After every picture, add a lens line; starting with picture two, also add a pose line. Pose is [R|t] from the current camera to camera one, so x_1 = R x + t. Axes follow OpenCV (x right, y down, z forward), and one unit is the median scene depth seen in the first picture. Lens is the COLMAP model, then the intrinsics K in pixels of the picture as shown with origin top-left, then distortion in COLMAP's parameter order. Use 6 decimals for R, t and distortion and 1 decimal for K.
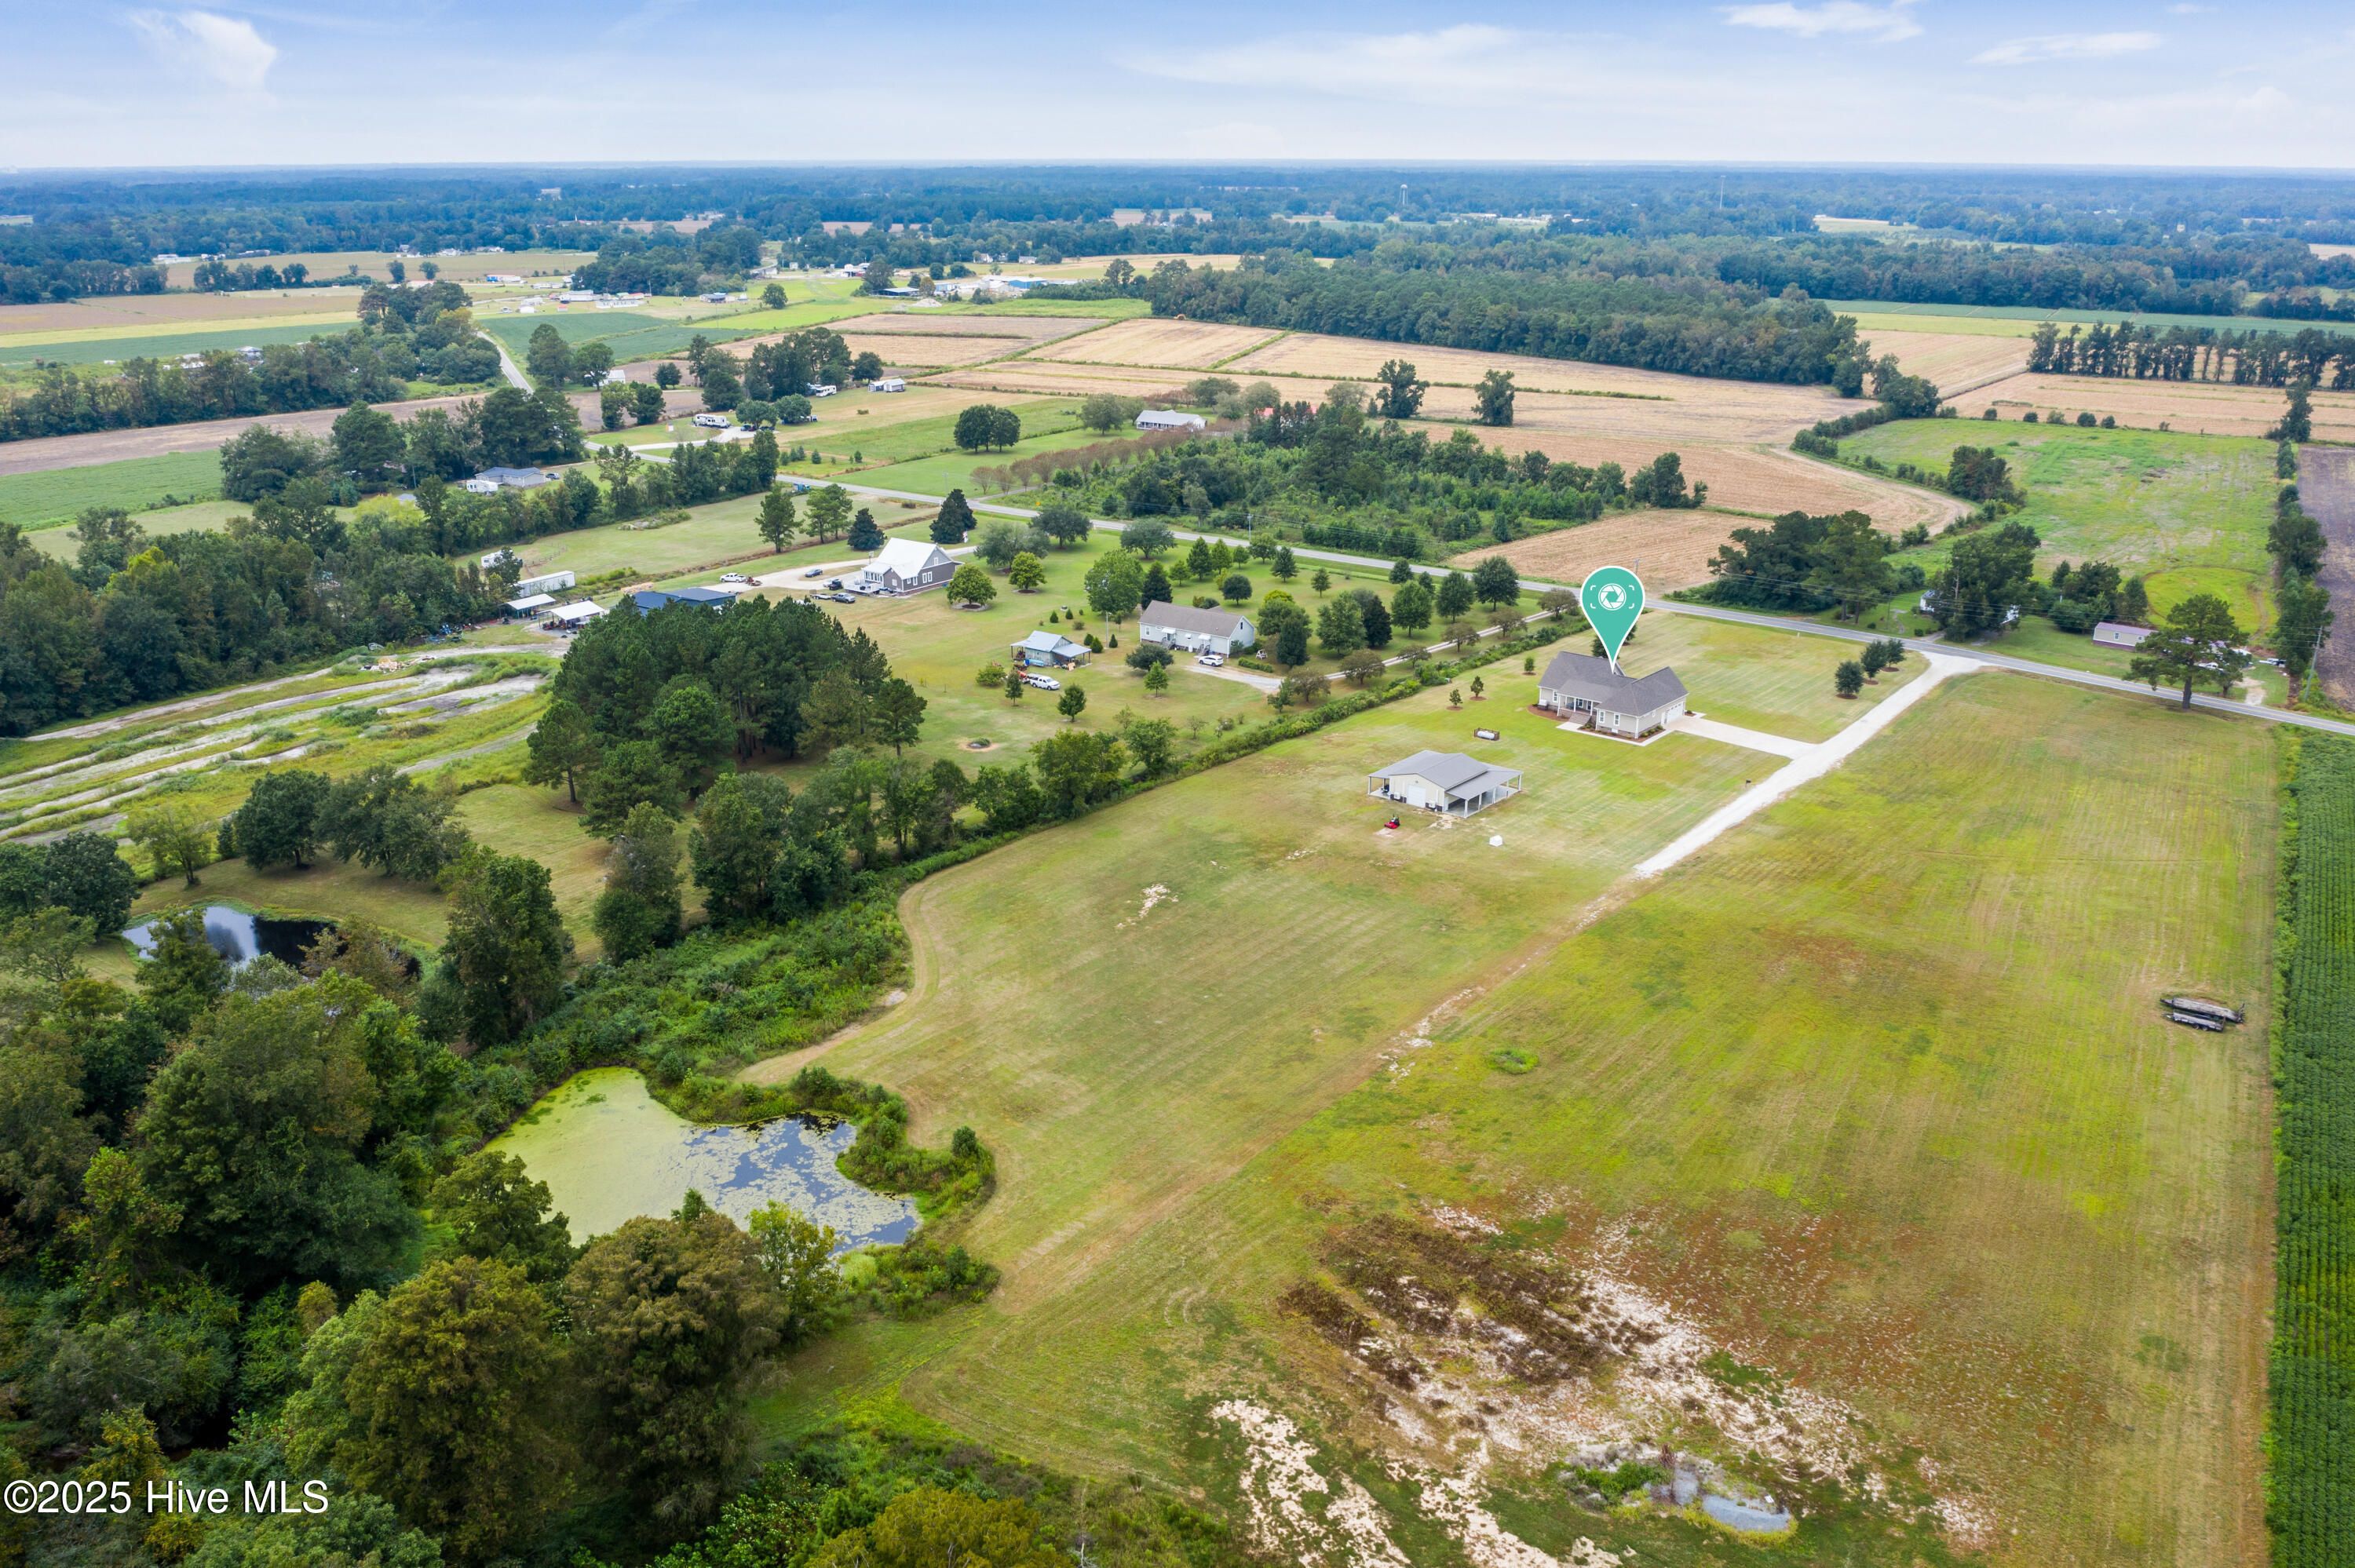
lens RADIAL K [[1907.8, 0, 1177.5], [0, 1907.8, 784.0], [0, 0, 1]] dist [-0.013246, -0.001358]
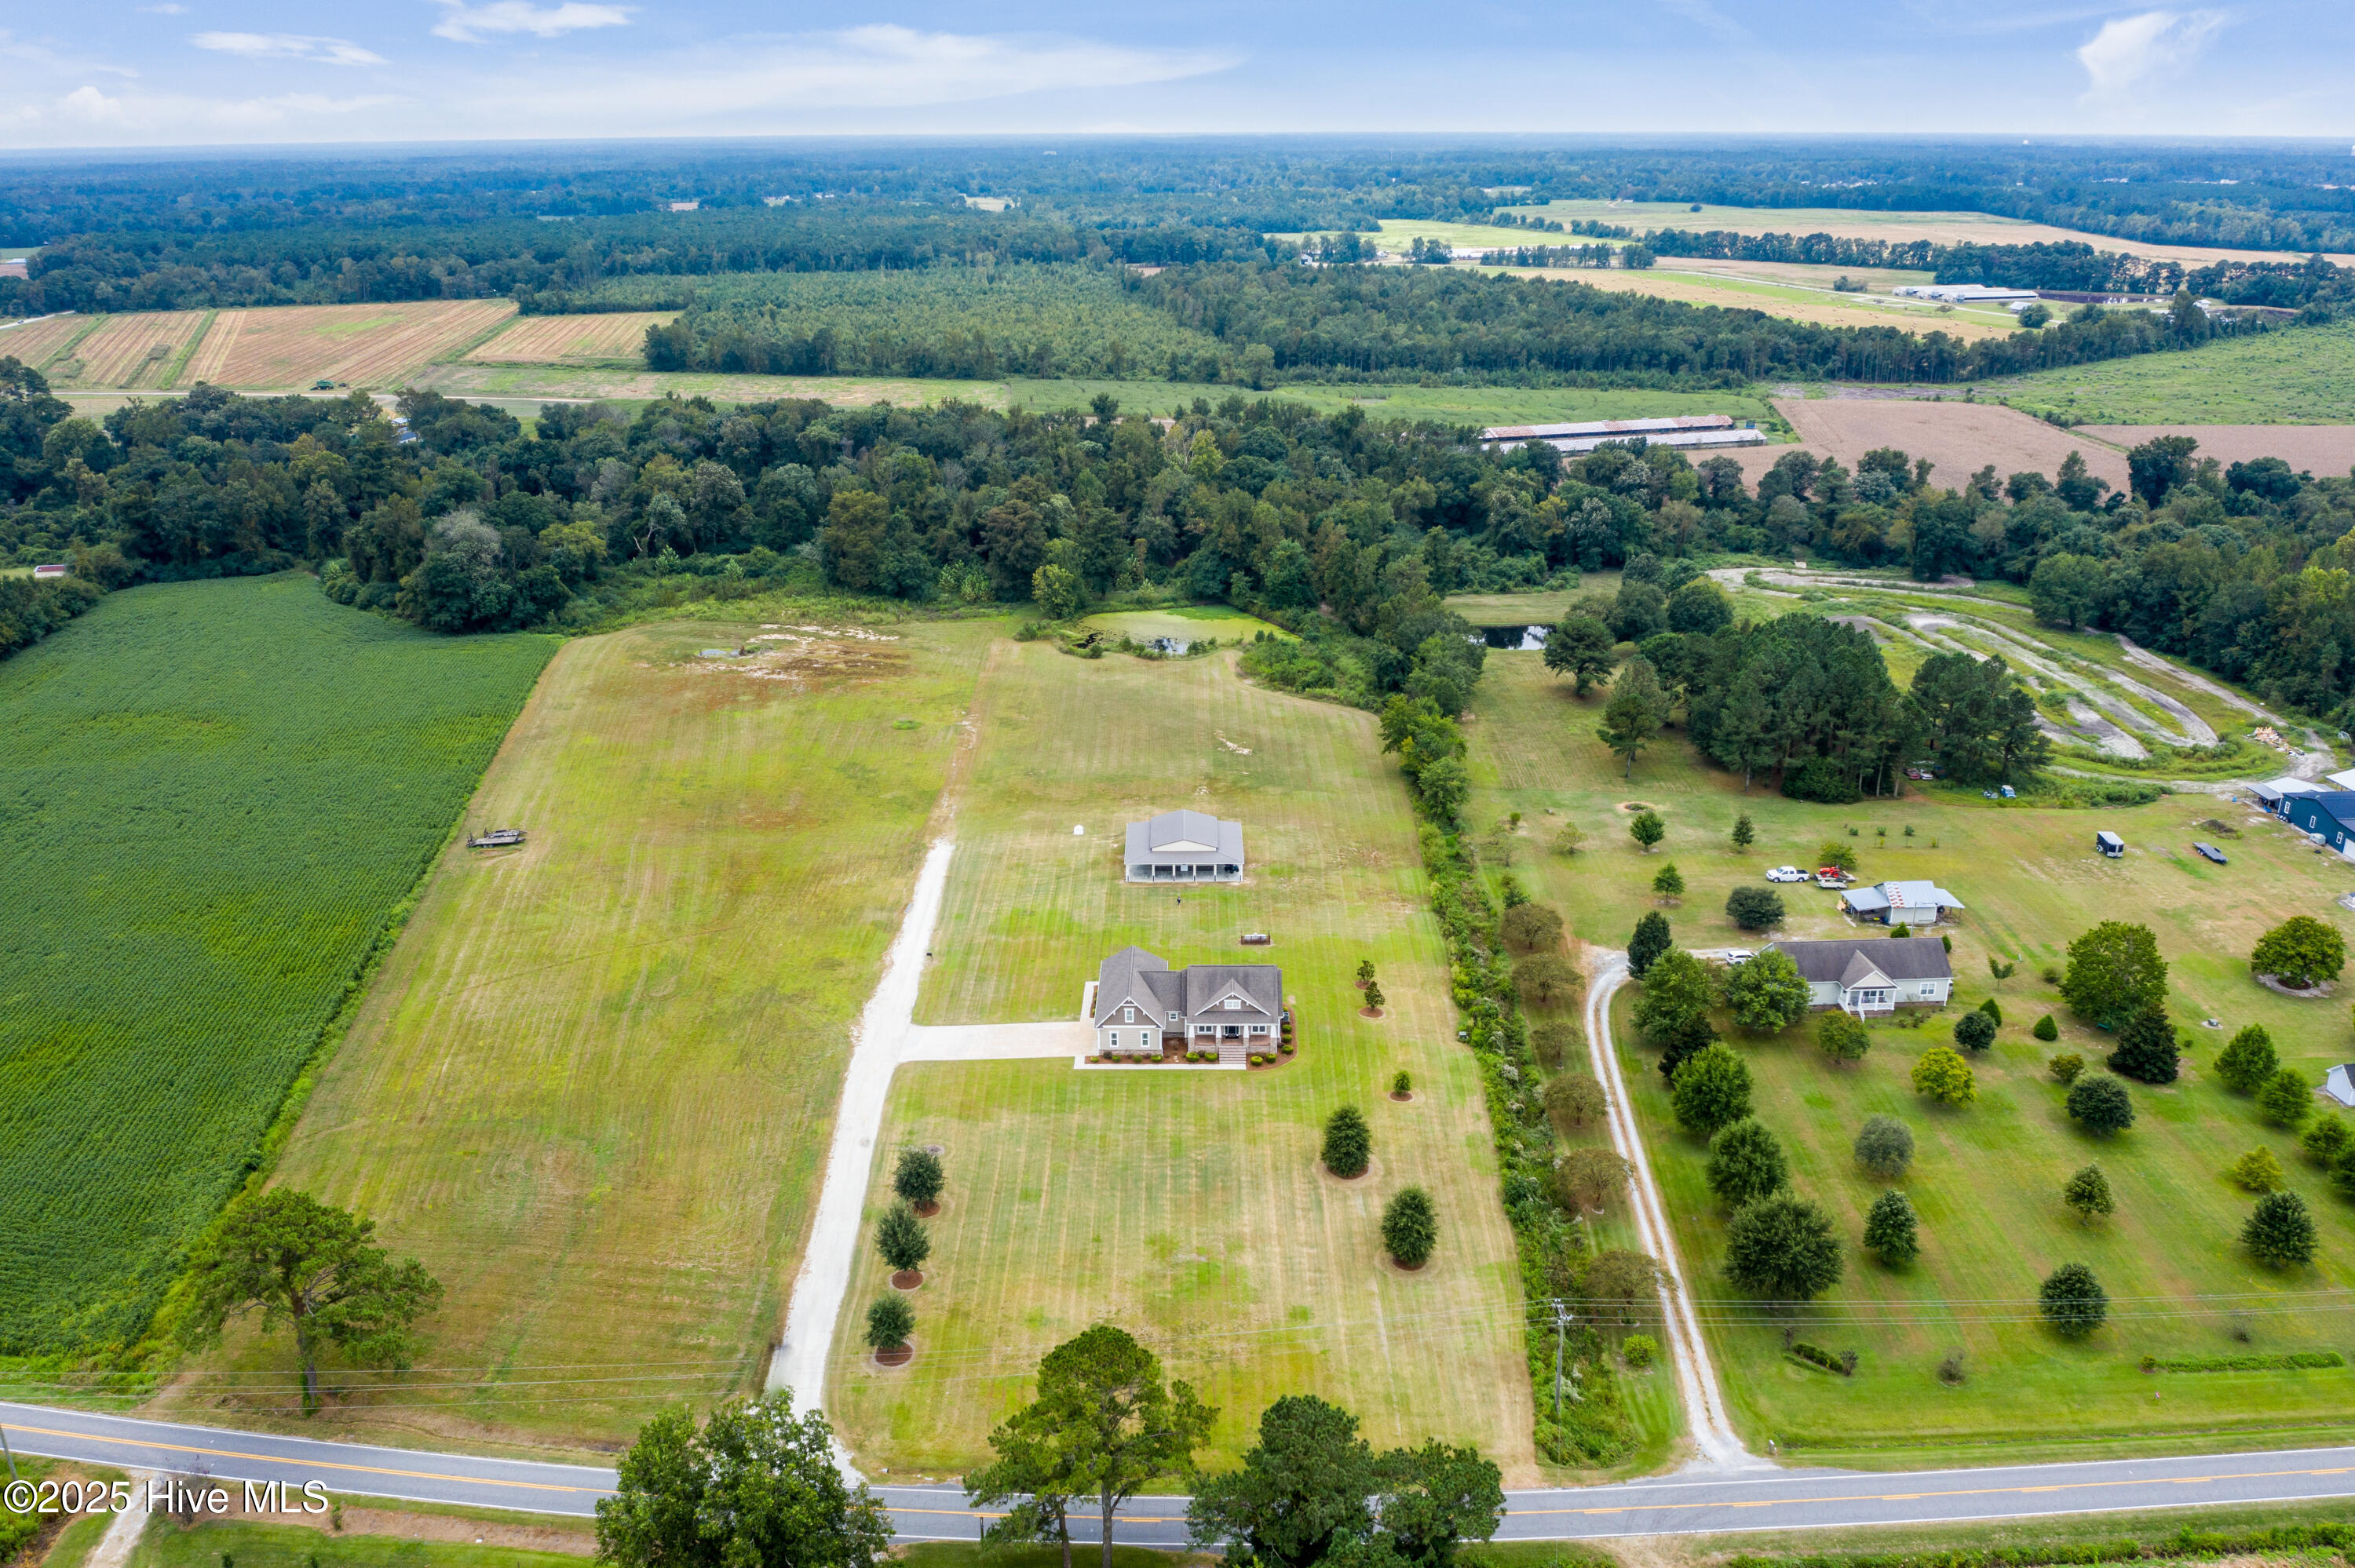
lens RADIAL K [[1845.9, 0, 1177.5], [0, 1845.9, 784.0], [0, 0, 1]] dist [-0.026738, 0.005251]
pose [[-0.782261, 0.209390, -0.586705, 0.708685], [-0.188409, 0.818184, 0.543210, -0.555815], [0.593776, 0.535473, -0.600583, 1.579746]]
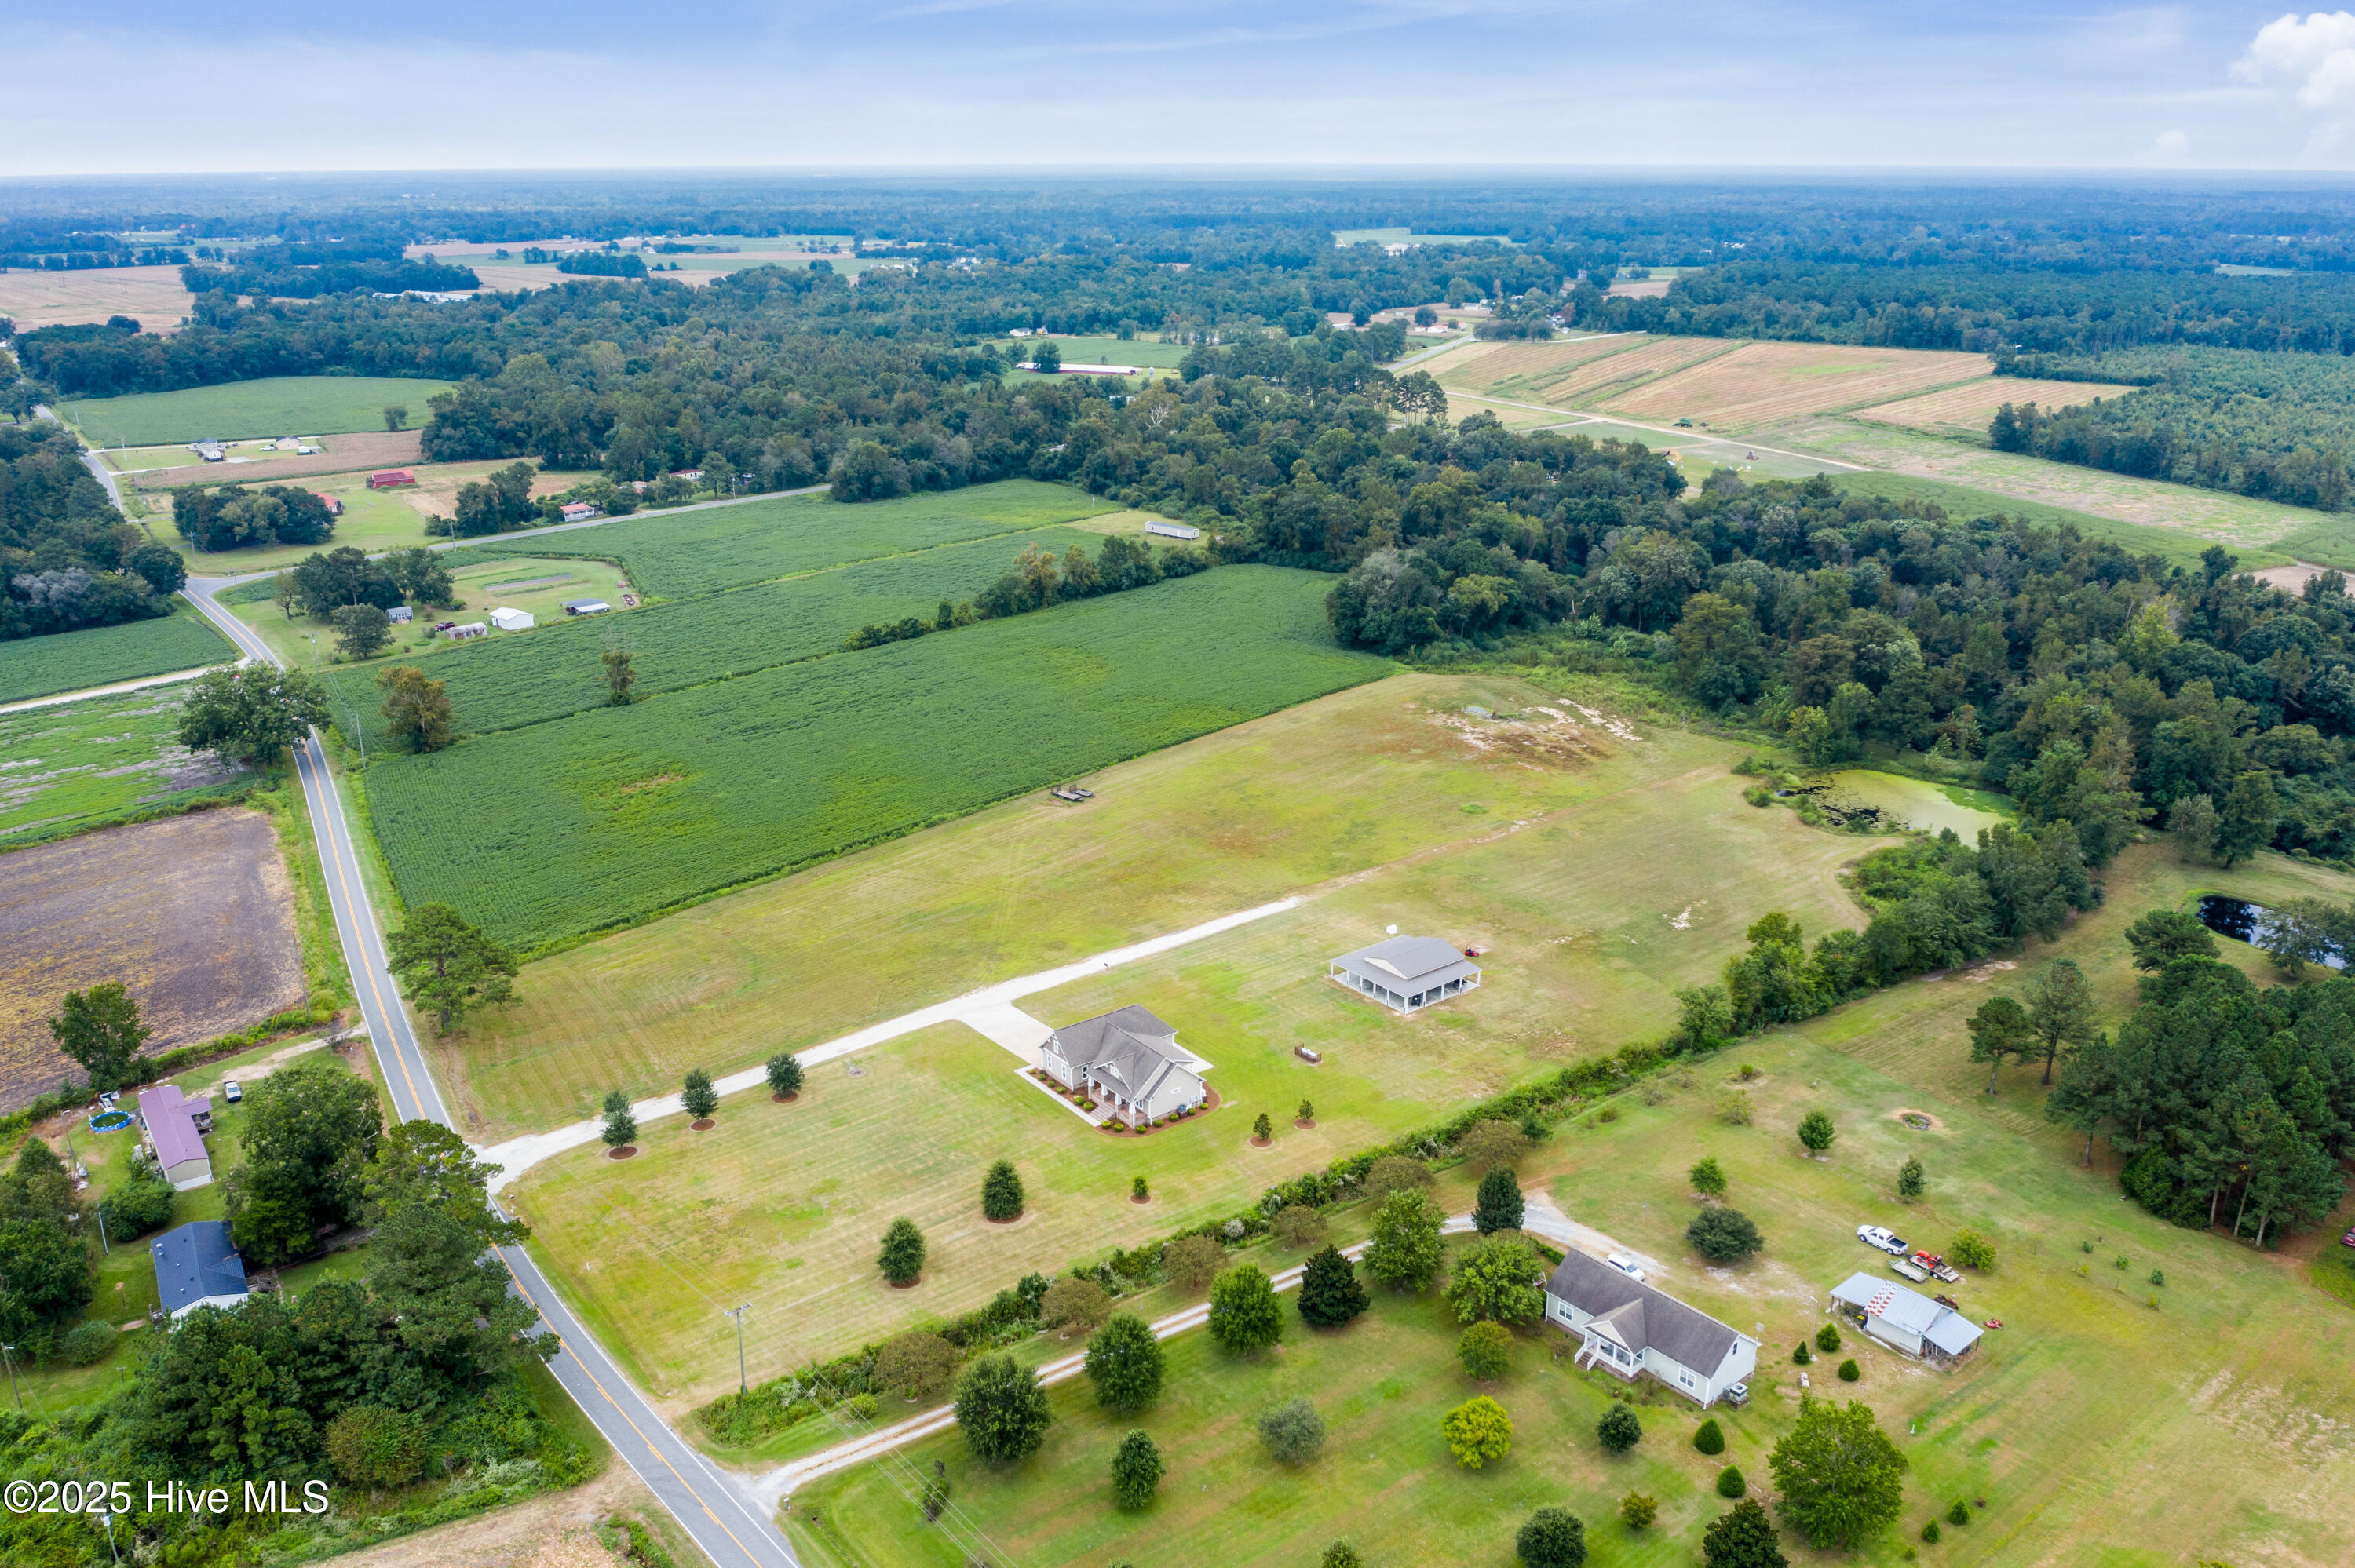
lens RADIAL K [[1845.9, 0, 1177.5], [0, 1845.9, 784.0], [0, 0, 1]] dist [-0.026738, 0.005251]
pose [[-0.974399, -0.077382, 0.211091, 0.057840], [0.063931, 0.804778, 0.590123, -0.695896], [-0.215547, 0.588510, -0.779228, 1.779624]]
